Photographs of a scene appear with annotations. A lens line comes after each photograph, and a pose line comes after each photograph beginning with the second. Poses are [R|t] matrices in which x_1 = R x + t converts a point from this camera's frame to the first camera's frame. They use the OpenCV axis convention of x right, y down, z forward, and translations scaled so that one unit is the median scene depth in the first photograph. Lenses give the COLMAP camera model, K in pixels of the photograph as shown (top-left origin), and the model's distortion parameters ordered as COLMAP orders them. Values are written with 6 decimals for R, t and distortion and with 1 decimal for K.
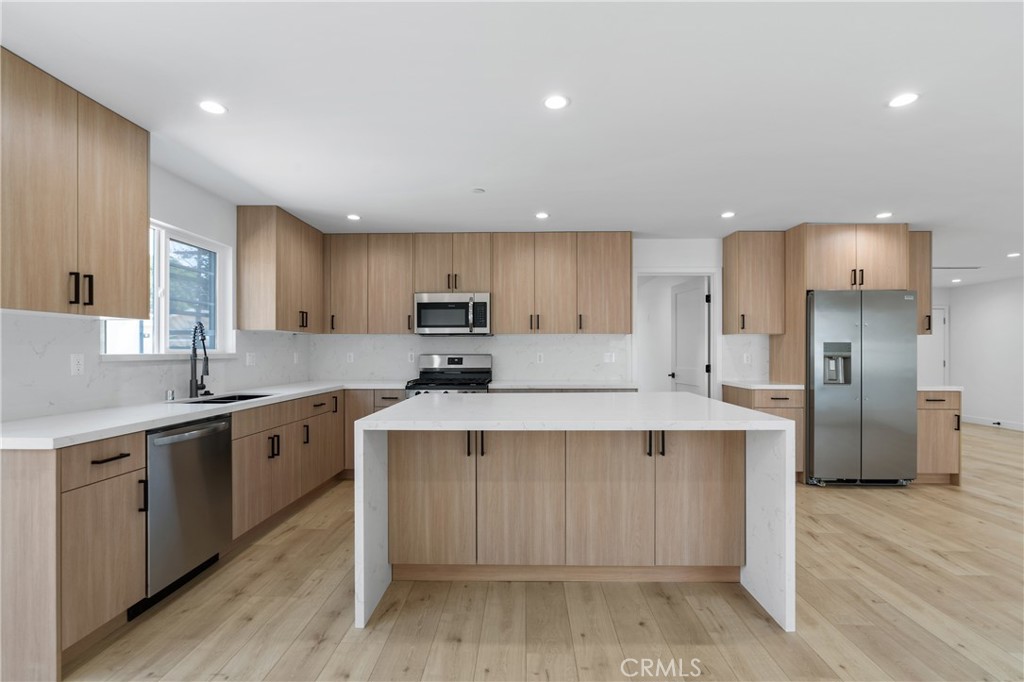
lens RADIAL K [[461.5, 0, 502.6], [0, 461.5, 352.1], [0, 0, 1]] dist [-0.006140, 0.001673]
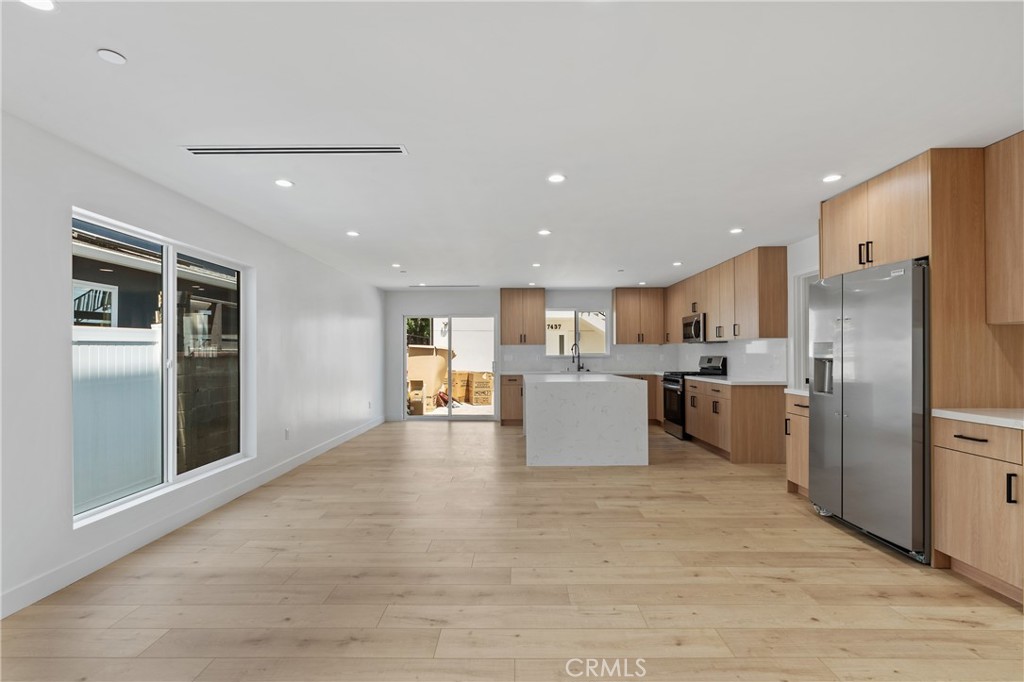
lens RADIAL K [[461.5, 0, 516.3], [0, 461.5, 347.0], [0, 0, 1]] dist [-0.006140, 0.001673]
pose [[0.025615, -0.018245, -0.999505, 1.521024], [-0.001155, 0.999832, -0.018281, 0.002162], [0.999671, 0.001623, 0.025590, 0.423380]]
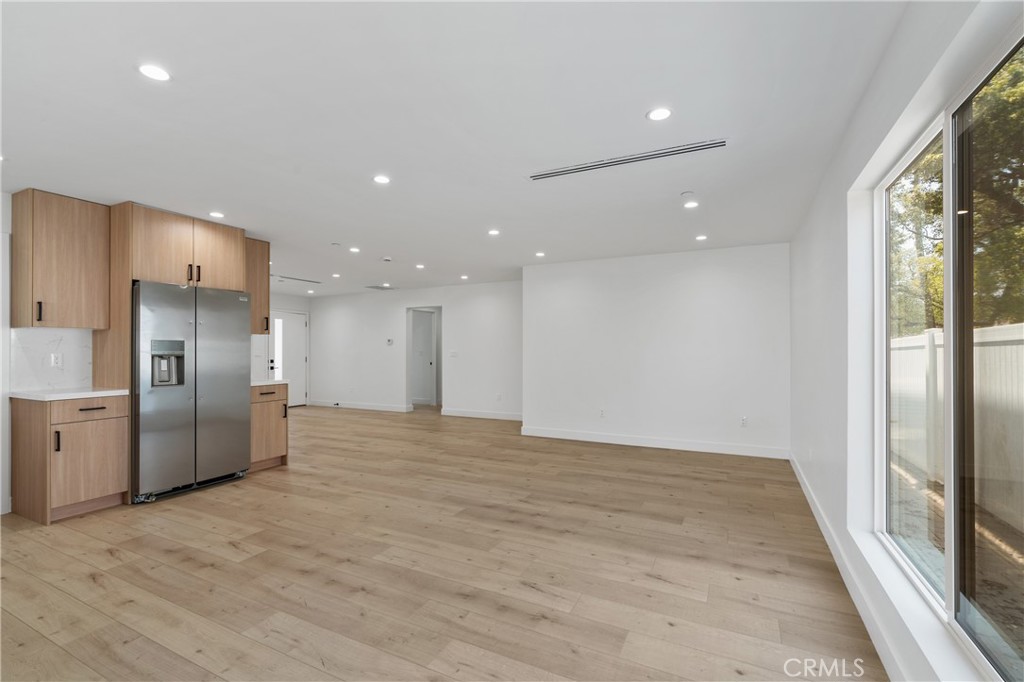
lens RADIAL K [[461.5, 0, 509.7], [0, 461.5, 344.5], [0, 0, 1]] dist [-0.006140, 0.001673]
pose [[0.425813, 0.004051, 0.904802, 0.182721], [0.008531, 0.999928, -0.008492, 0.001042], [-0.904771, 0.011335, 0.425748, -0.008854]]
